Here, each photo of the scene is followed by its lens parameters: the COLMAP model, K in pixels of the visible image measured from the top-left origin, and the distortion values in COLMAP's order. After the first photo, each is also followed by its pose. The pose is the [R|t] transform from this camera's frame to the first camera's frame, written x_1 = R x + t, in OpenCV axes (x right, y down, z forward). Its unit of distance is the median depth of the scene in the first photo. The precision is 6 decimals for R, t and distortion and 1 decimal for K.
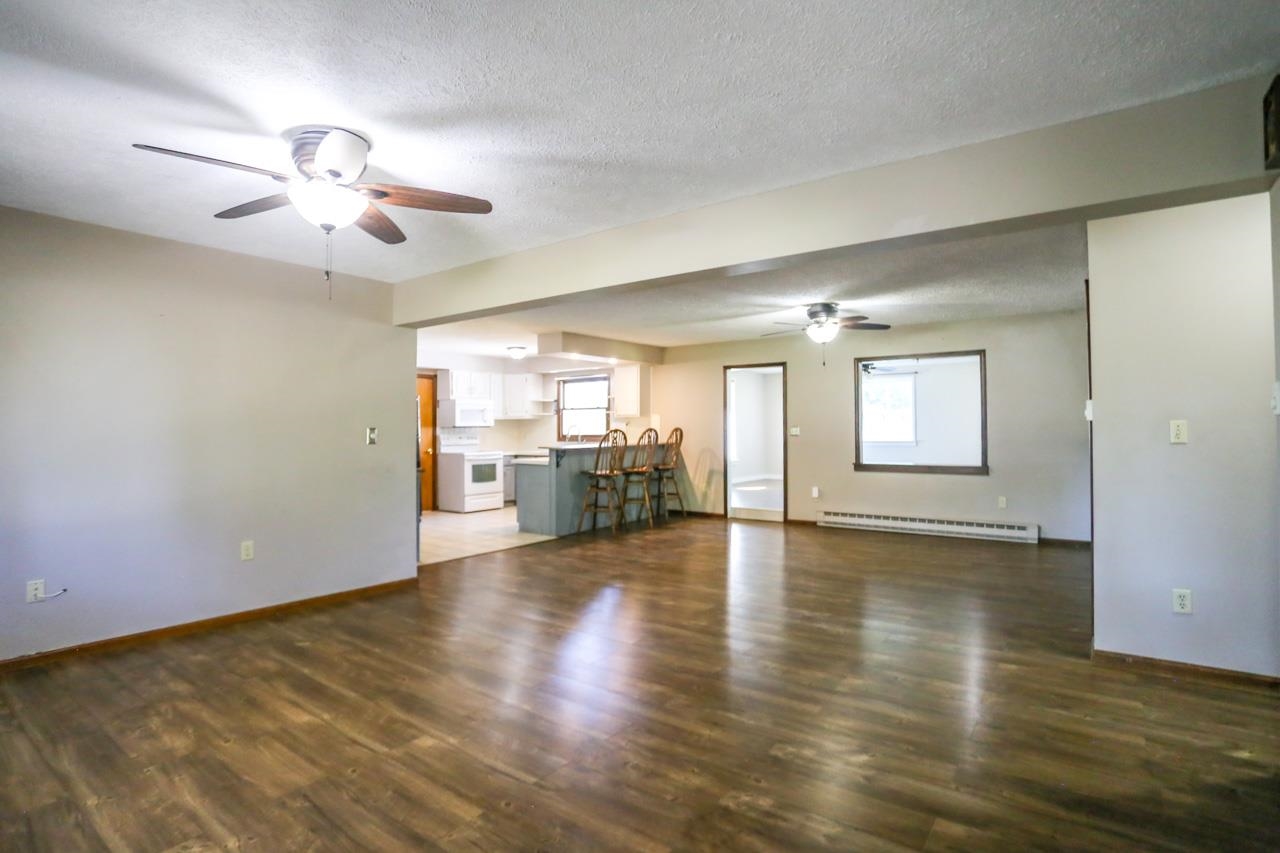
lens RADIAL K [[653.5, 0, 637.0], [0, 653.5, 410.4], [0, 0, 1]] dist [-0.077752, 0.029754]
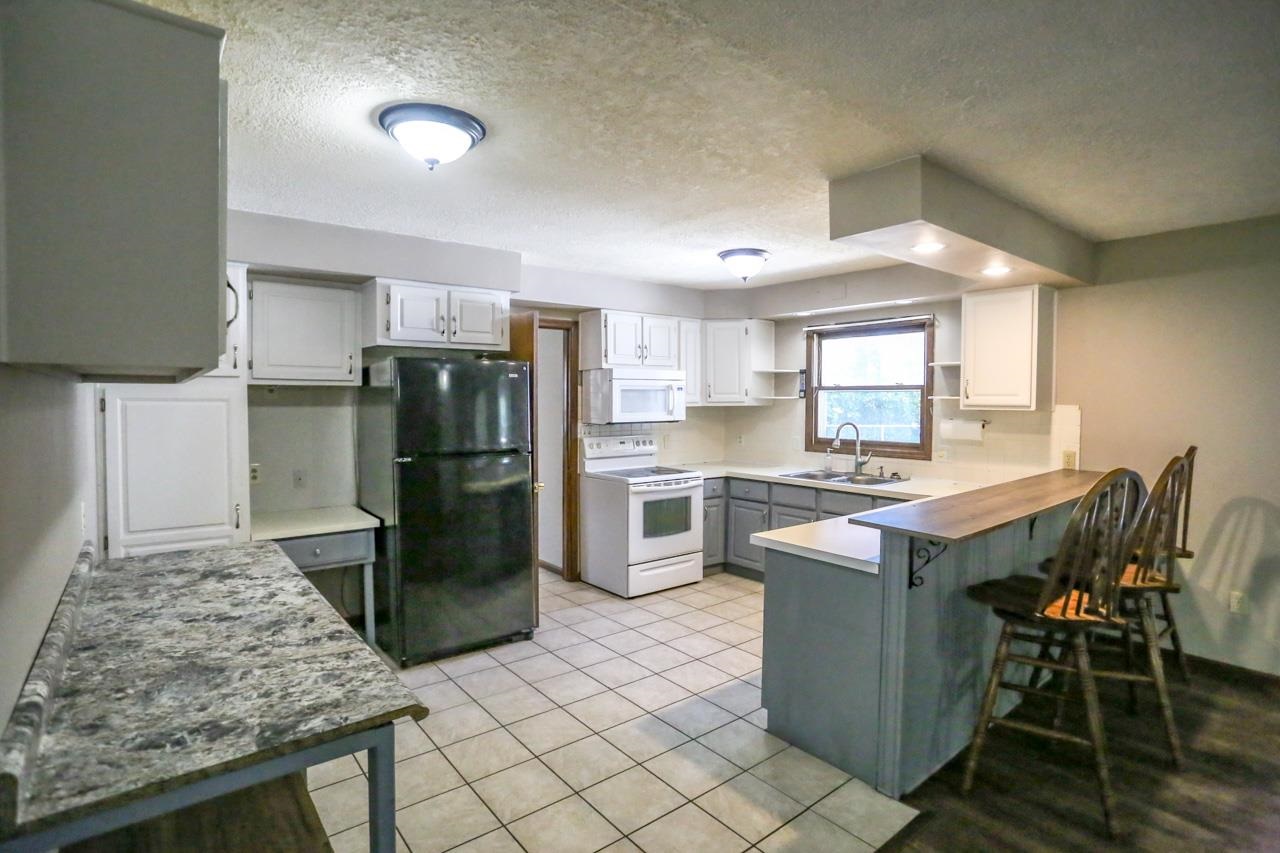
lens RADIAL K [[627.1, 0, 643.4], [0, 627.1, 418.8], [0, 0, 1]] dist [-0.069004, 0.025146]
pose [[0.967938, 0.018503, -0.250505, -0.136913], [-0.003780, 0.998243, 0.059127, -0.007152], [0.251159, -0.056284, 0.966308, 0.546512]]
